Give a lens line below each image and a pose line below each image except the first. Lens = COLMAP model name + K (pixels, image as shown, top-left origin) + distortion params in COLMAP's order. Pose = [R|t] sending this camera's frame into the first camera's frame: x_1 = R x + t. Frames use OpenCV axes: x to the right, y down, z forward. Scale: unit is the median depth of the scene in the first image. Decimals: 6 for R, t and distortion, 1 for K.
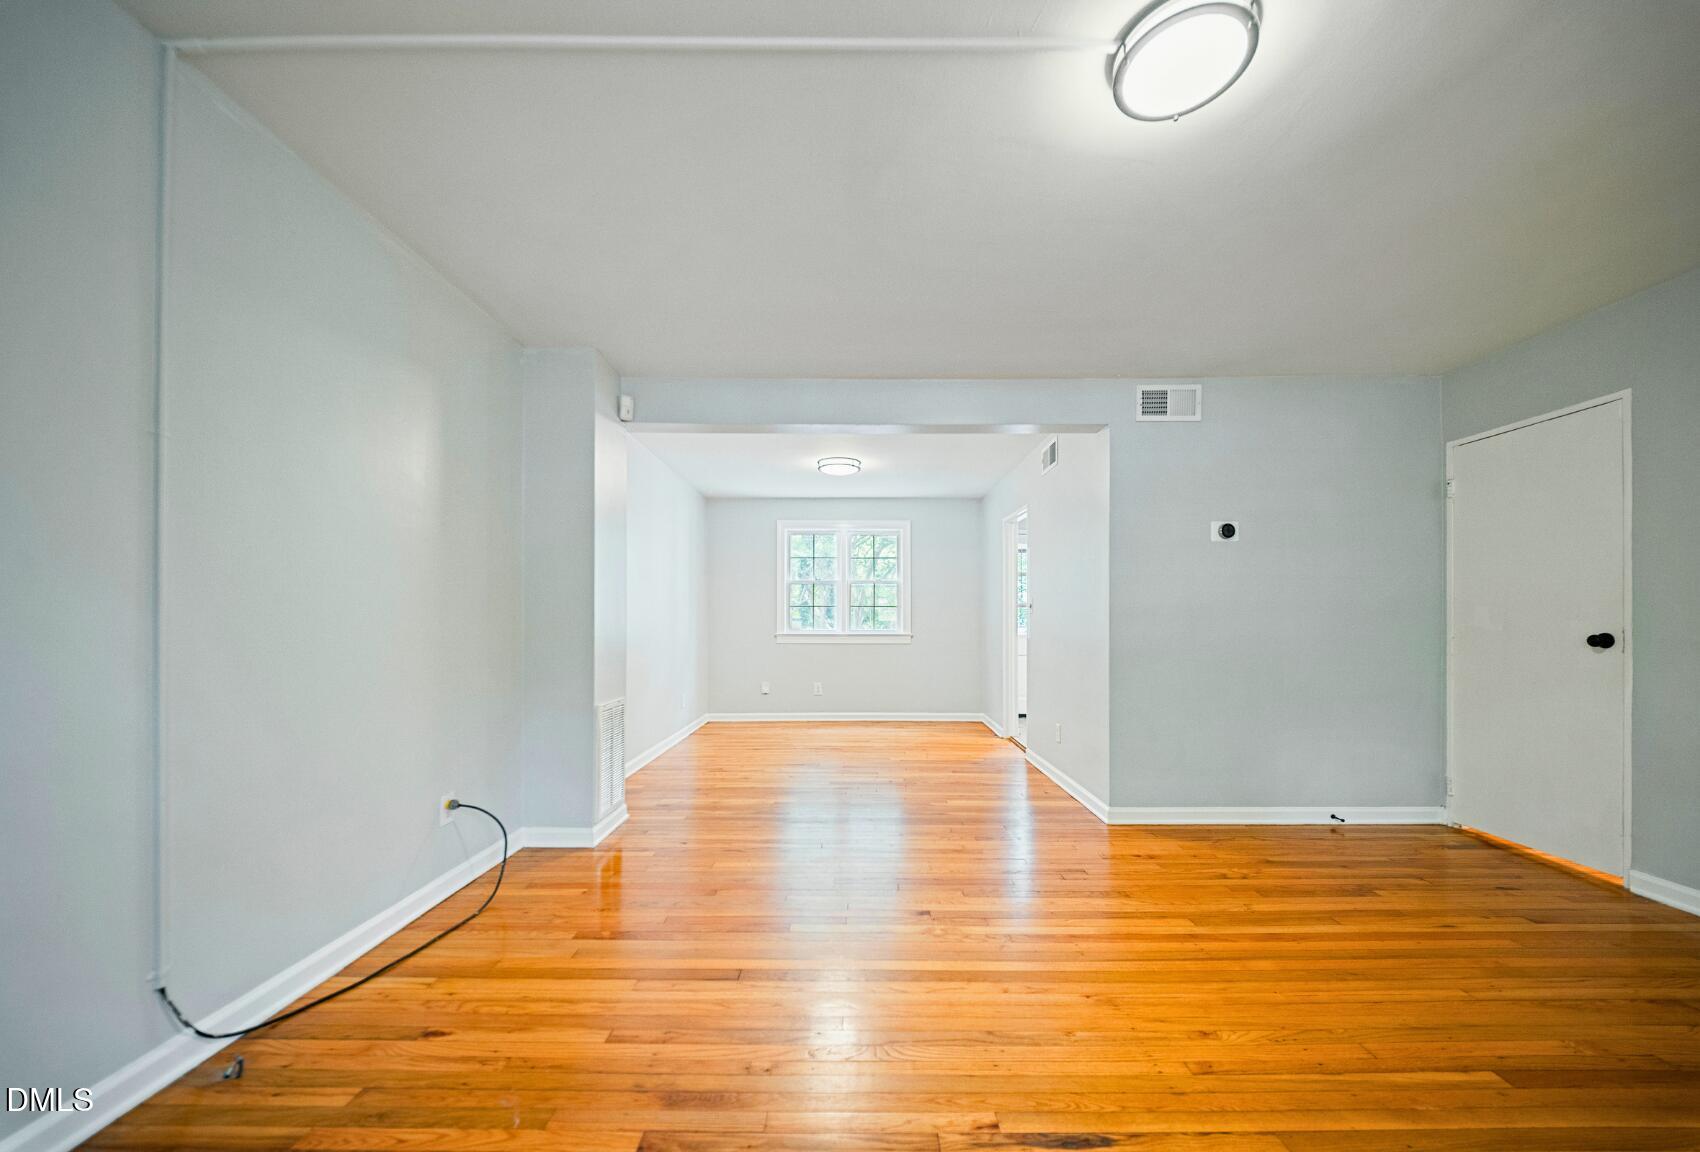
lens RADIAL K [[630.5, 0, 852.6], [0, 630.5, 612.2], [0, 0, 1]] dist [0.000676, -0.000007]
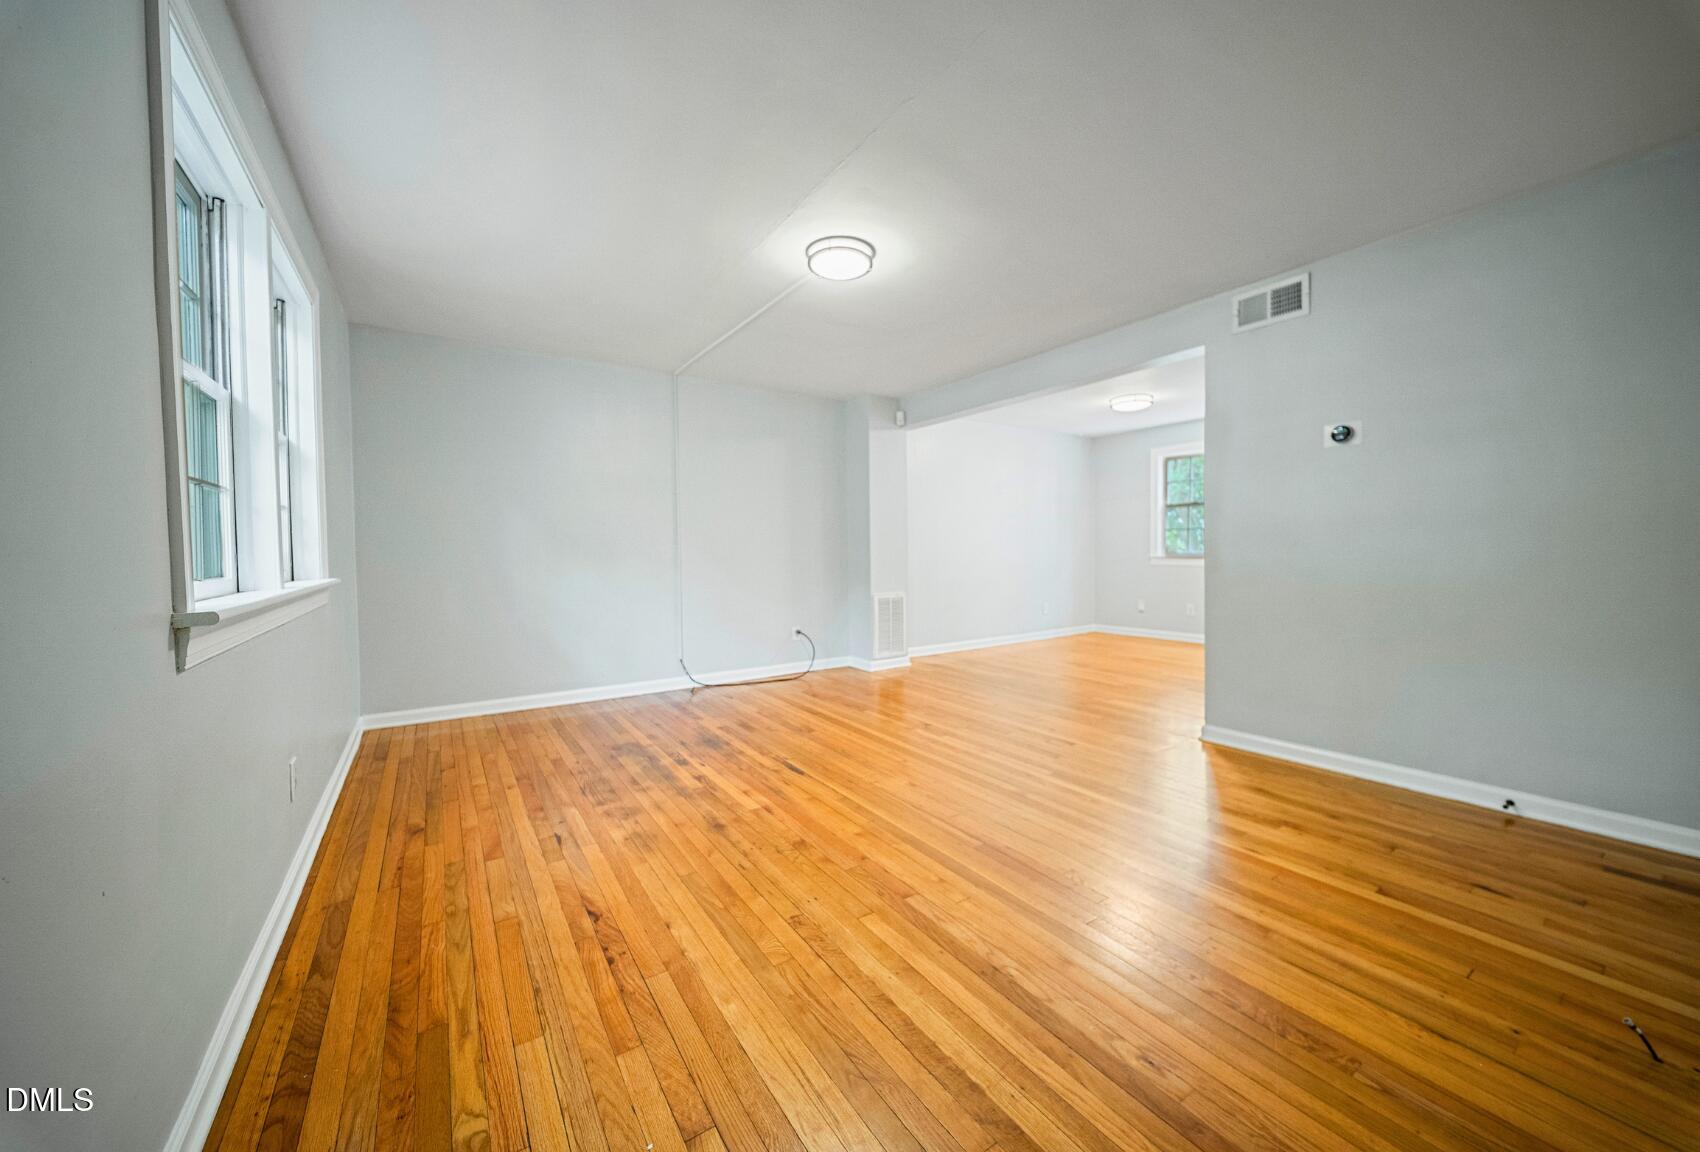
lens RADIAL K [[615.4, 0, 850.2], [0, 615.4, 551.8], [0, 0, 1]] dist [0.001962, -0.004067]
pose [[0.558119, -0.004615, -0.829748, 0.916169], [0.023809, 0.999662, 0.010454, 0.006917], [0.829420, -0.025590, 0.558040, -0.024464]]
